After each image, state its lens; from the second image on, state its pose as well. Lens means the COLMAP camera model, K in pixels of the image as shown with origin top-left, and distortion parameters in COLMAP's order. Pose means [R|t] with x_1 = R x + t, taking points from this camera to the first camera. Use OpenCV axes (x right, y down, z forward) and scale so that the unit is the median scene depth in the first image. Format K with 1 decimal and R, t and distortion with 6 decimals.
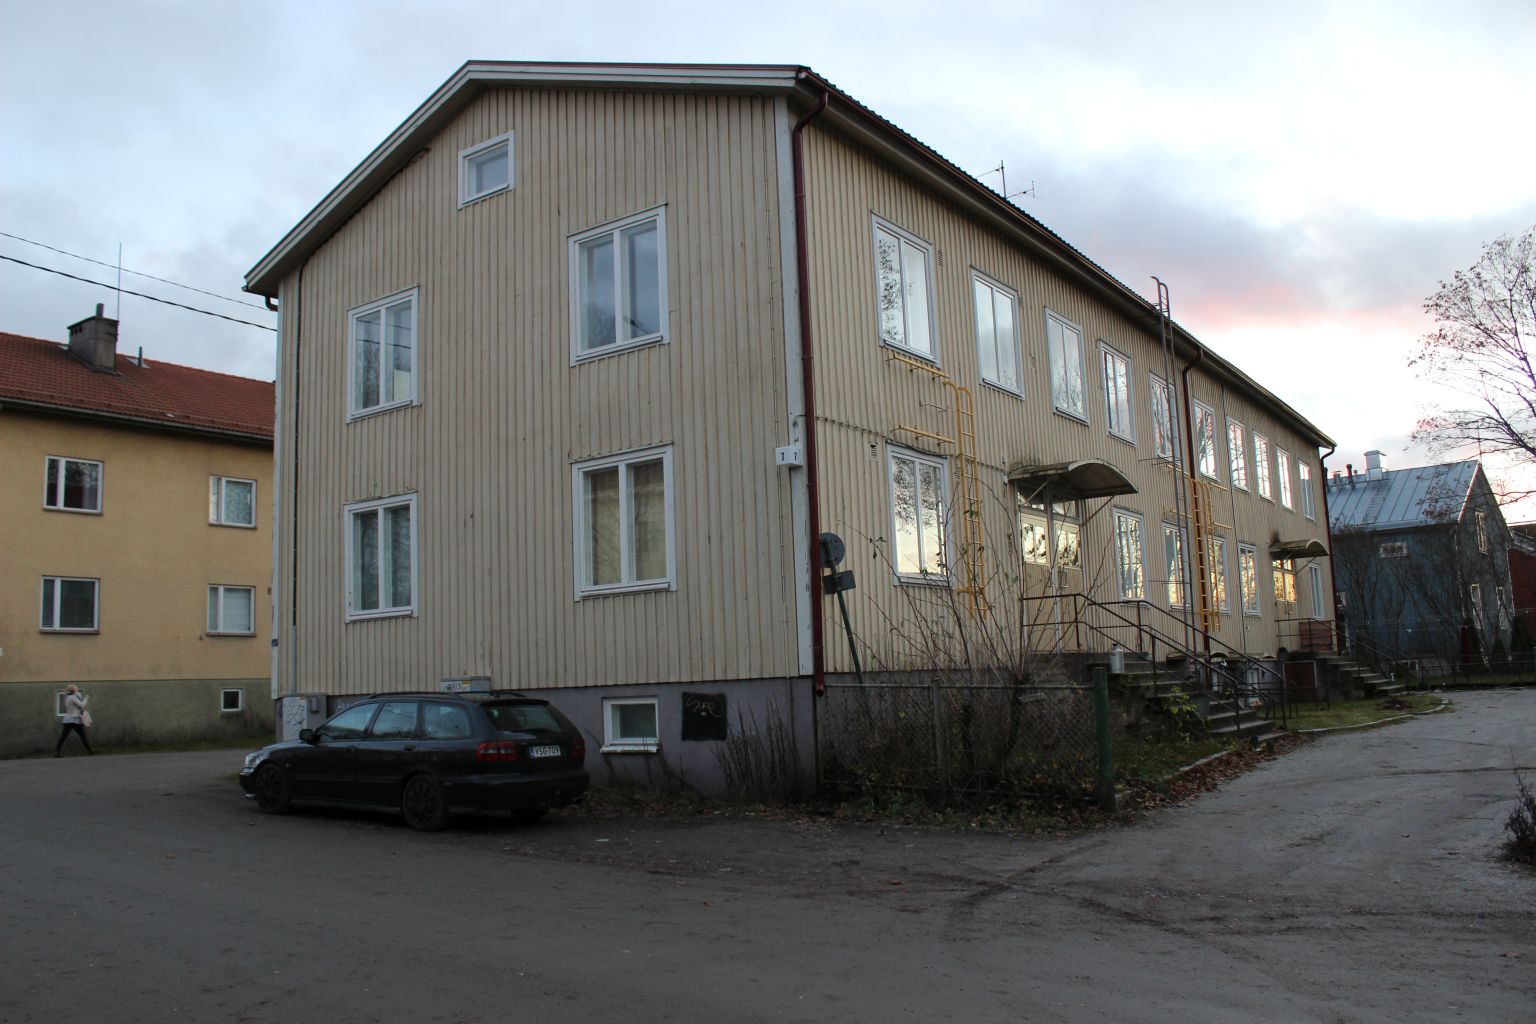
lens RADIAL K [[1275.8, 0, 770.8], [0, 1275.8, 536.4], [0, 0, 1]] dist [-0.170663, 0.160720]
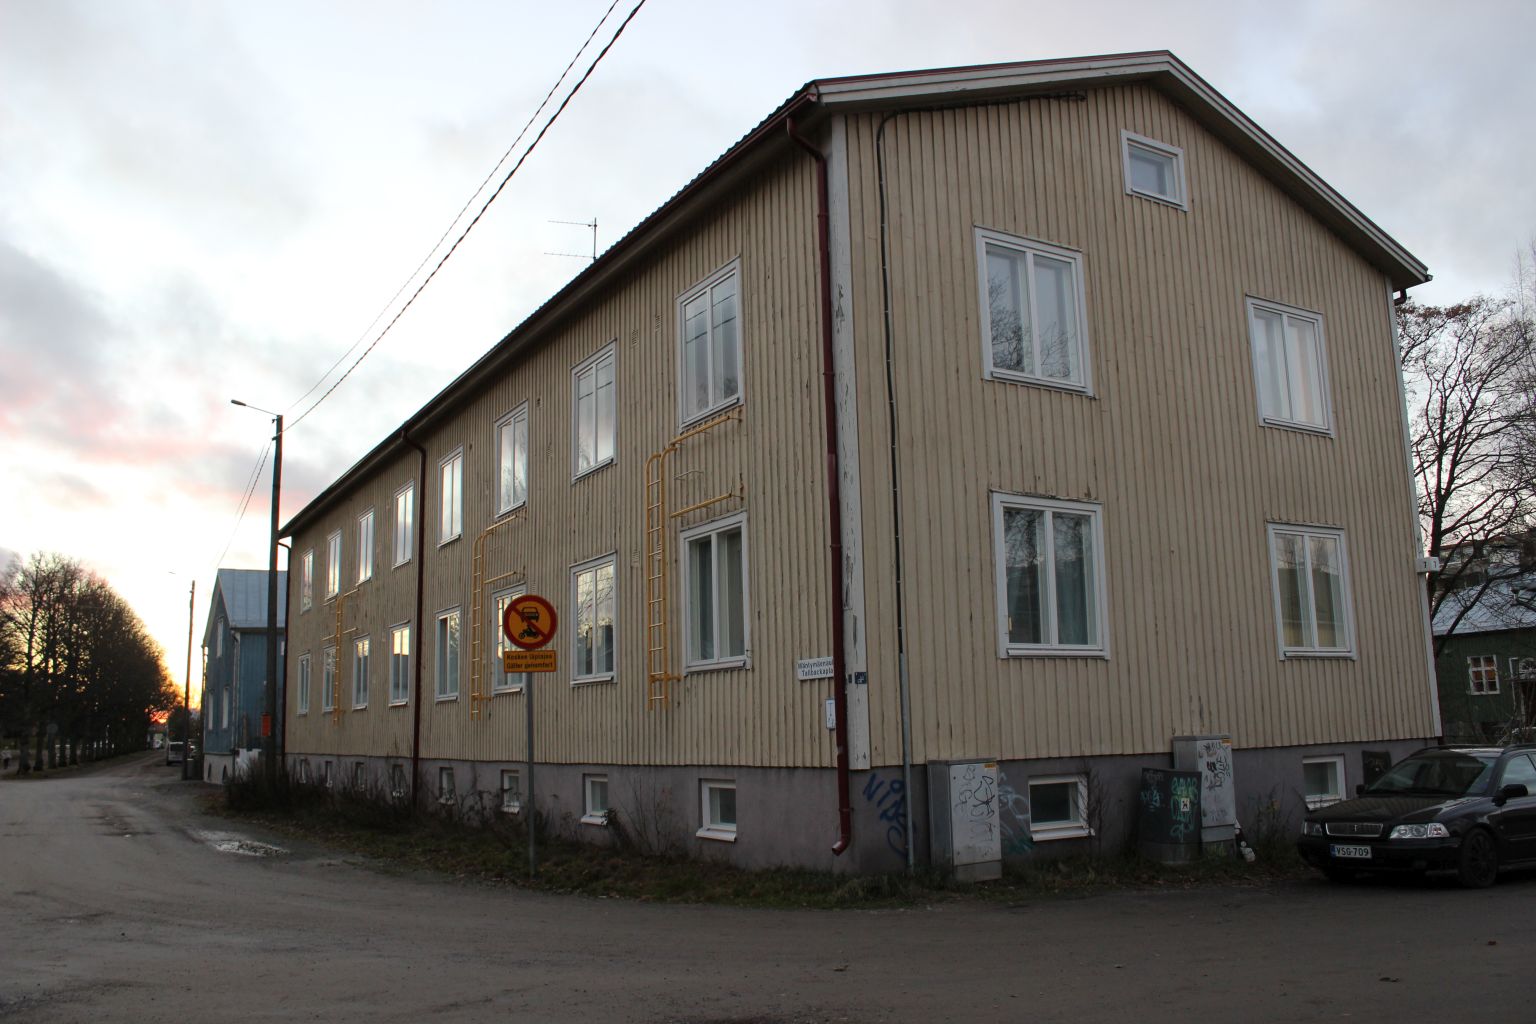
lens RADIAL K [[1275.8, 0, 770.8], [0, 1275.8, 536.4], [0, 0, 1]] dist [-0.170663, 0.160720]
pose [[0.418720, 0.172777, 0.891528, -1.084801], [-0.101865, 0.984474, -0.142947, 0.121590], [-0.902384, -0.030961, 0.429819, 0.845361]]
